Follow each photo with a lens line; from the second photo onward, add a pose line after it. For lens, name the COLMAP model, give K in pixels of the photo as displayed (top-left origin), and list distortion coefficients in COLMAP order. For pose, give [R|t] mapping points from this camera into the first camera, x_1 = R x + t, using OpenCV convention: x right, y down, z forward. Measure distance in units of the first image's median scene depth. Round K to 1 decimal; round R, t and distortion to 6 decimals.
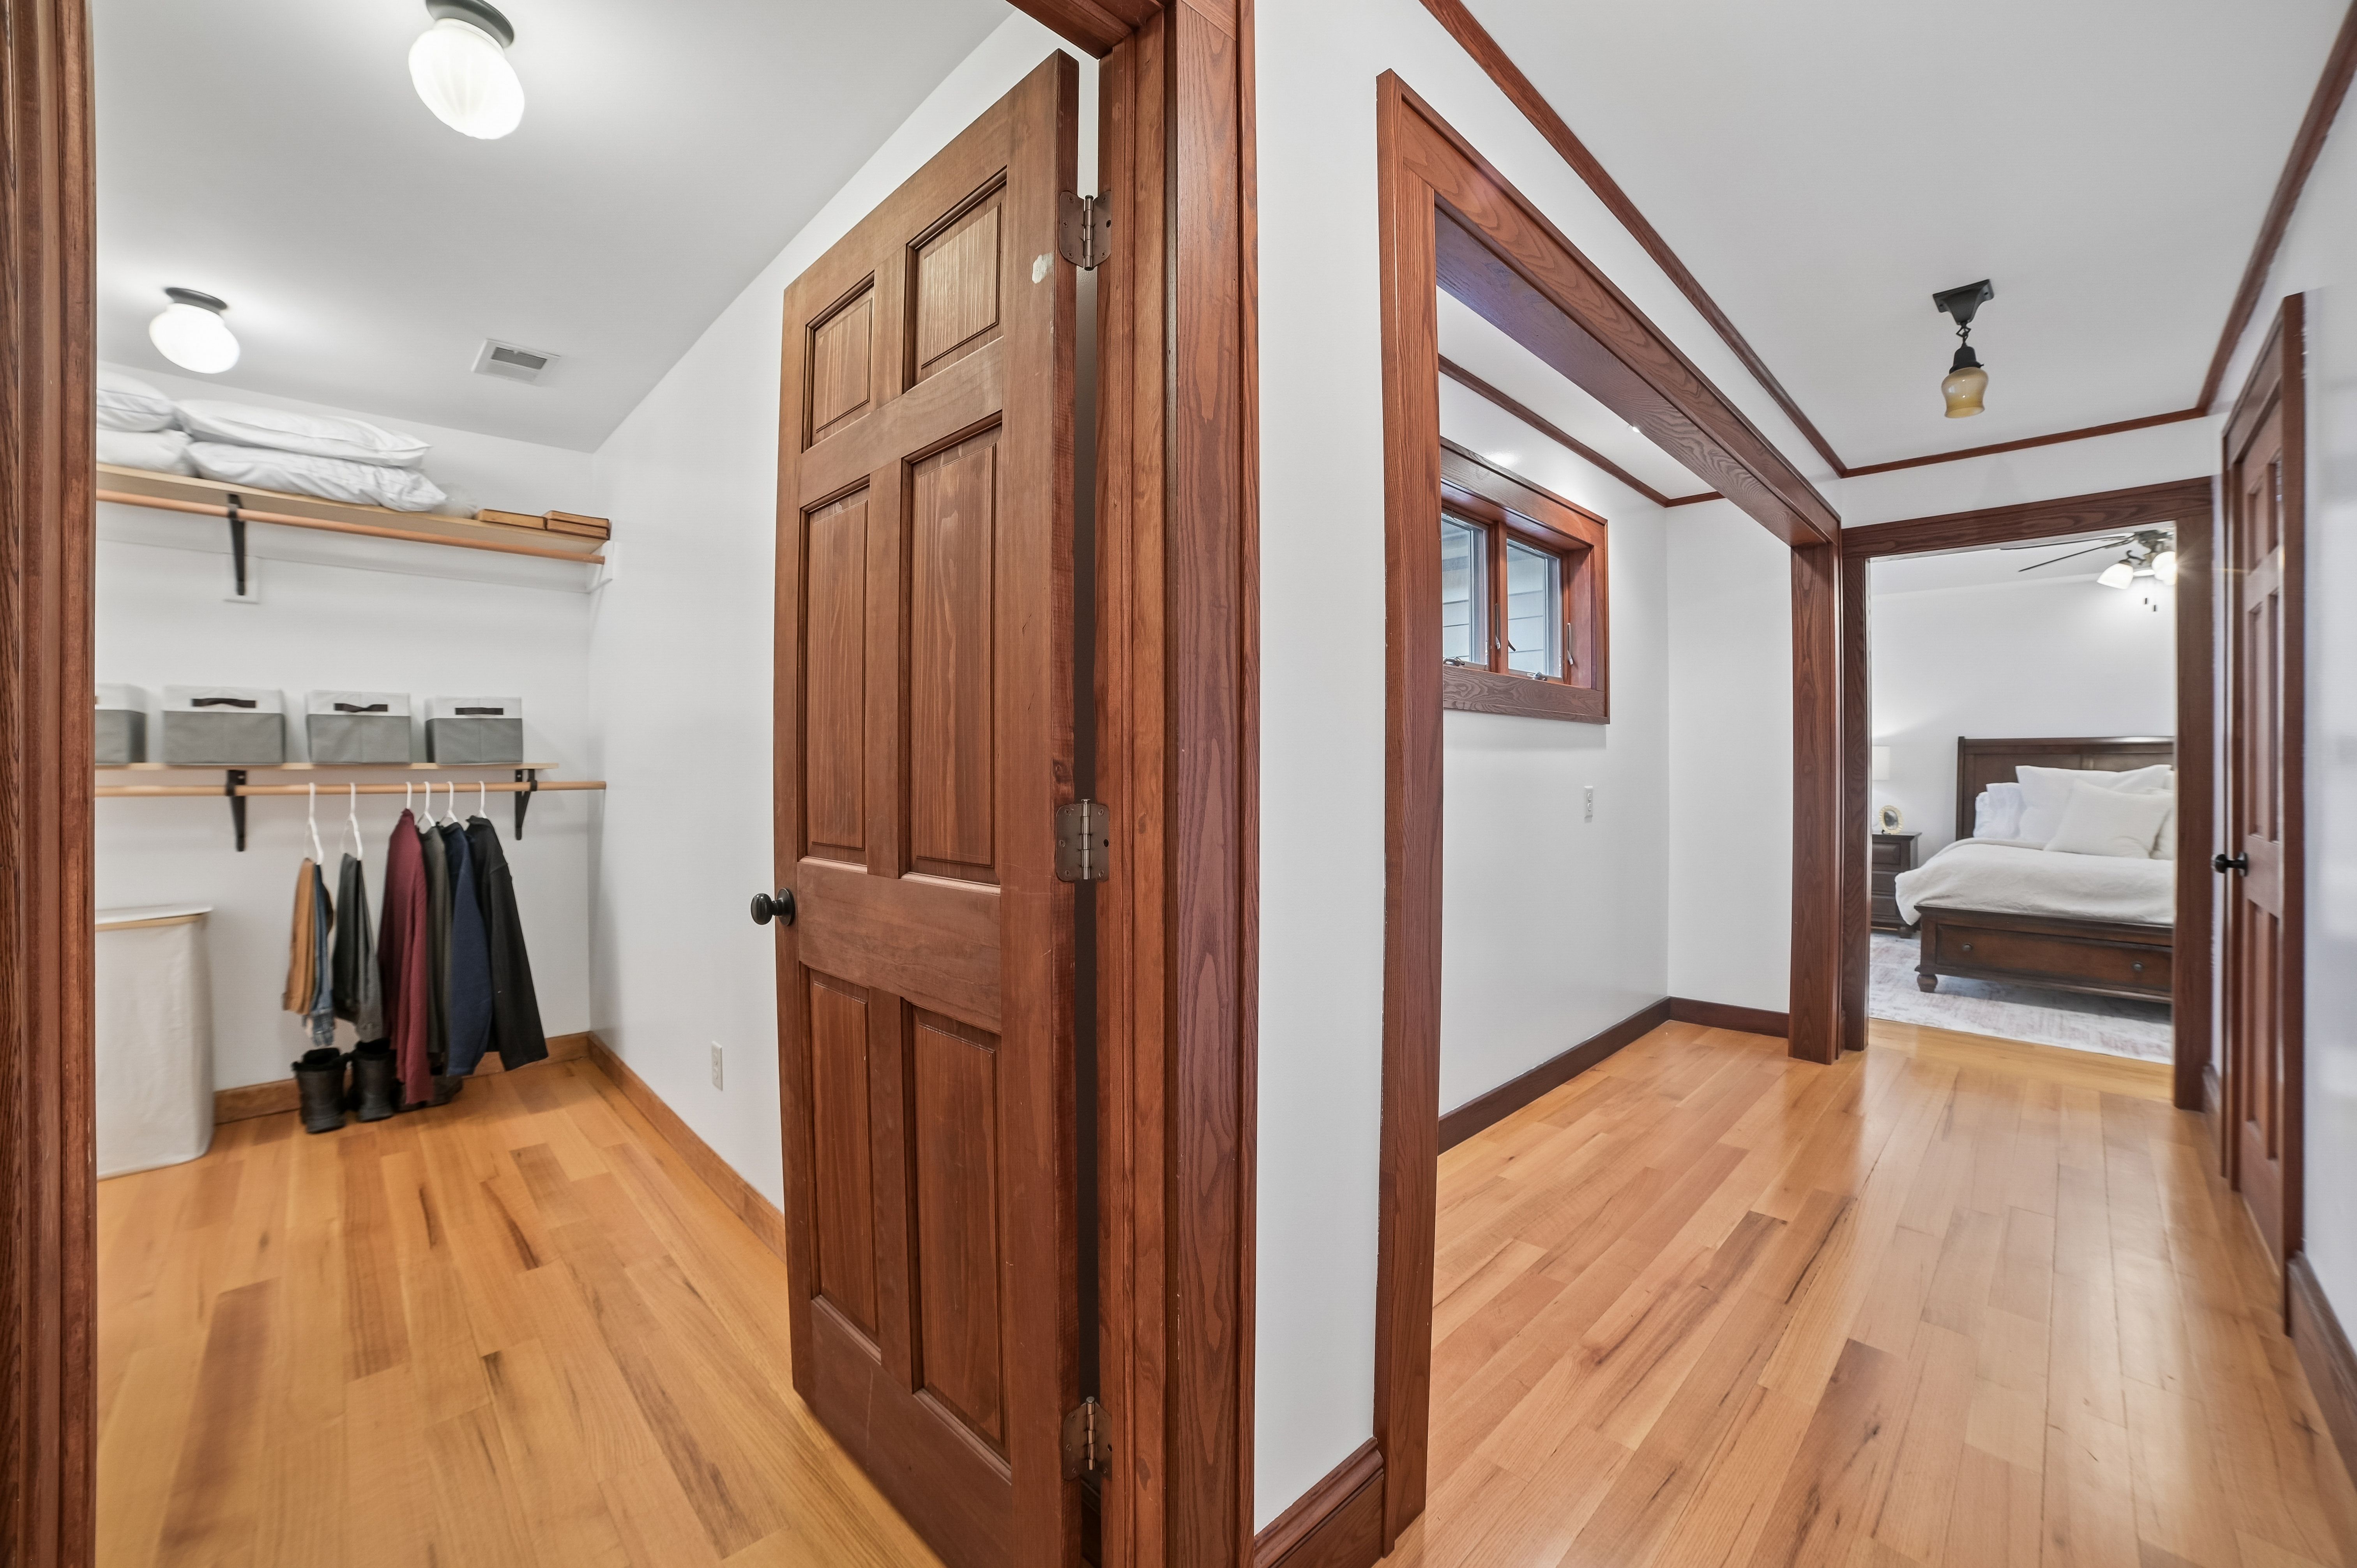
lens RADIAL K [[942.6, 0, 1172.1], [0, 942.6, 773.7], [0, 0, 1]] dist [-0.099892, 0.031735]
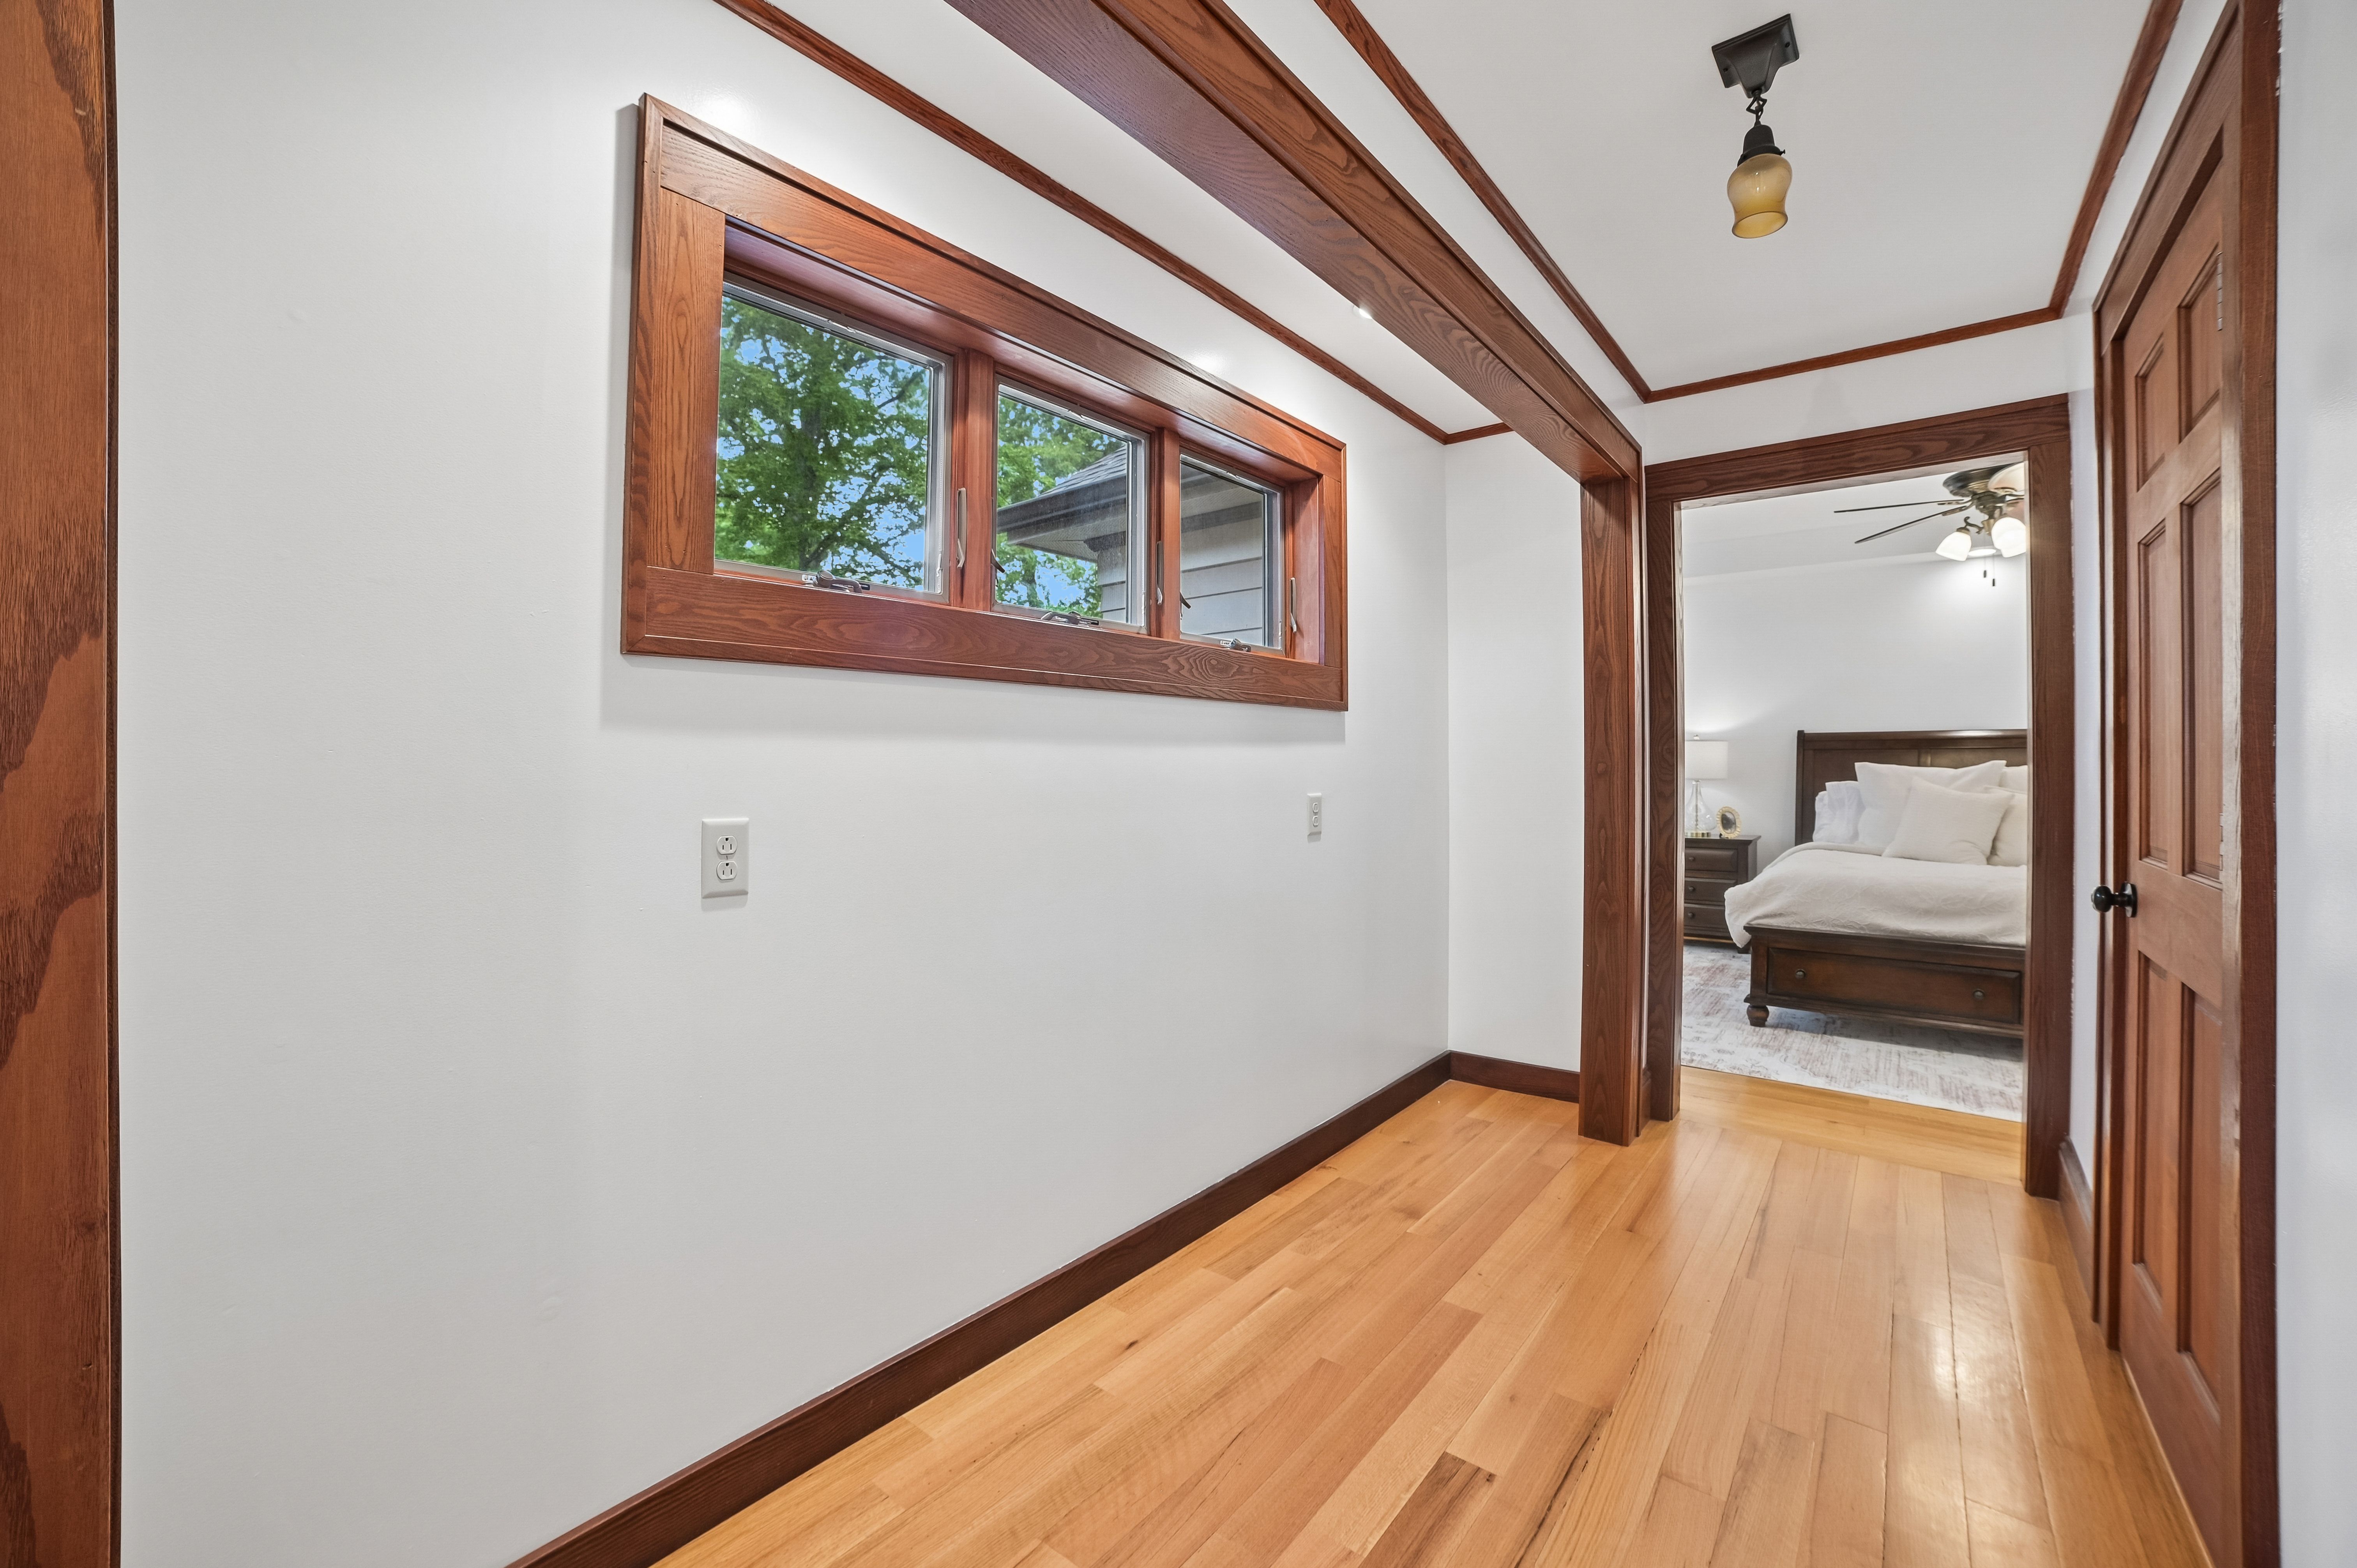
lens RADIAL K [[940.2, 0, 1177.7], [0, 940.2, 779.8], [0, 0, 1]] dist [-0.107110, 0.036281]
pose [[0.993922, -0.007175, 0.109849, 0.254200], [0.006443, 0.999955, 0.007021, -0.002815], [-0.109895, -0.006271, 0.993923, 0.252838]]
